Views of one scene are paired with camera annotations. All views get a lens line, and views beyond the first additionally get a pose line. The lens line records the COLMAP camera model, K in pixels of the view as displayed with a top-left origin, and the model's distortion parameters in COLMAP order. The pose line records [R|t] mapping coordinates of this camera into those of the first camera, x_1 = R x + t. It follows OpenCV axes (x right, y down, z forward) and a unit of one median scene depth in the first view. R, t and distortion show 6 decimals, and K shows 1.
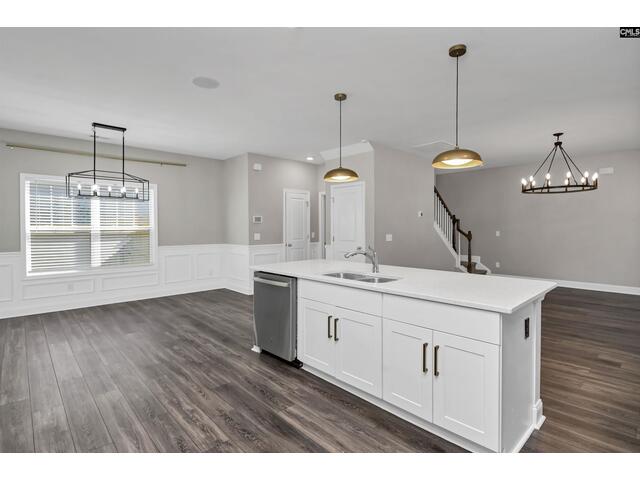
lens RADIAL K [[329.6, 0, 327.6], [0, 329.6, 230.8], [0, 0, 1]] dist [0.007324, -0.005217]
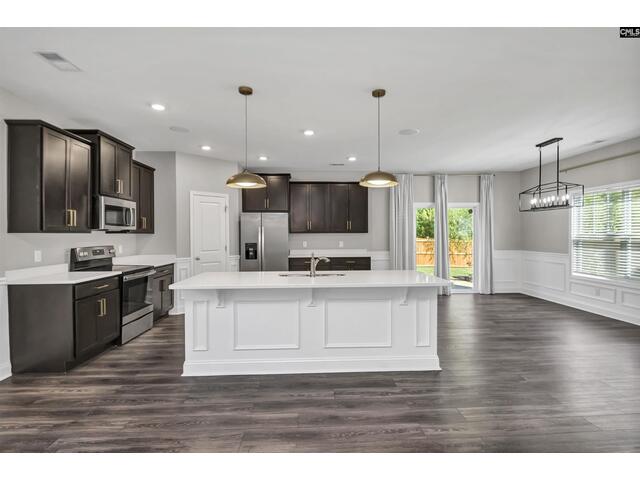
lens RADIAL K [[329.6, 0, 319.6], [0, 329.6, 236.0], [0, 0, 1]] dist [0.007324, -0.005217]
pose [[-0.658904, 0.008540, -0.752179, 0.626558], [-0.003034, 0.999897, 0.014011, -0.019866], [0.752221, 0.011514, -0.658810, 1.120594]]
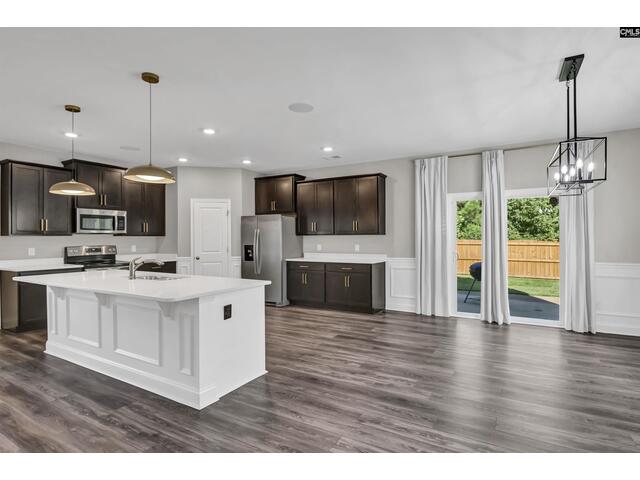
lens RADIAL K [[329.6, 0, 334.2], [0, 329.6, 240.5], [0, 0, 1]] dist [0.007324, -0.005217]
pose [[-0.952409, 0.008807, -0.304695, -0.095126], [0.005249, 0.999908, 0.012494, -0.007704], [0.304777, 0.010300, -0.952368, 1.429319]]
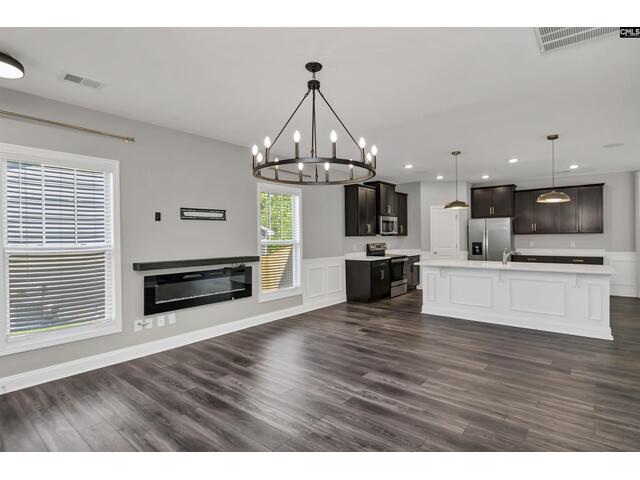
lens RADIAL K [[329.6, 0, 316.5], [0, 329.6, 235.3], [0, 0, 1]] dist [0.007324, -0.005217]
pose [[-0.993901, 0.012994, -0.109511, 0.826738], [0.012394, 0.999904, 0.006154, -0.029896], [0.109580, 0.004759, -0.993967, 1.649711]]
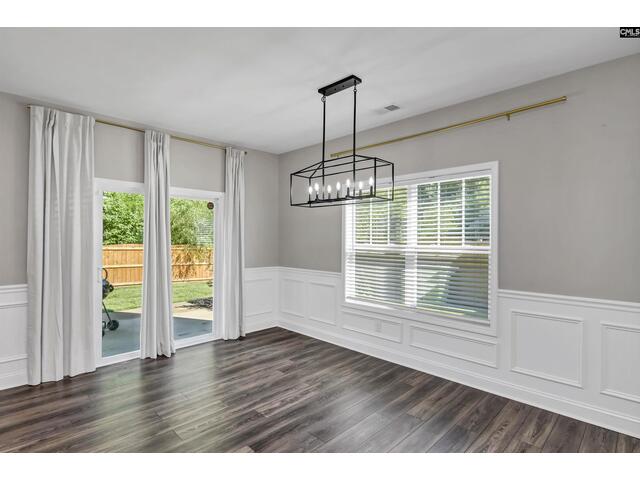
lens RADIAL K [[329.6, 0, 335.3], [0, 329.6, 240.9], [0, 0, 1]] dist [0.007324, -0.005217]
pose [[0.052942, 0.008281, -0.998563, -0.048442], [-0.020285, 0.999768, 0.007216, -0.028898], [0.998392, 0.019873, 0.053098, 0.939874]]
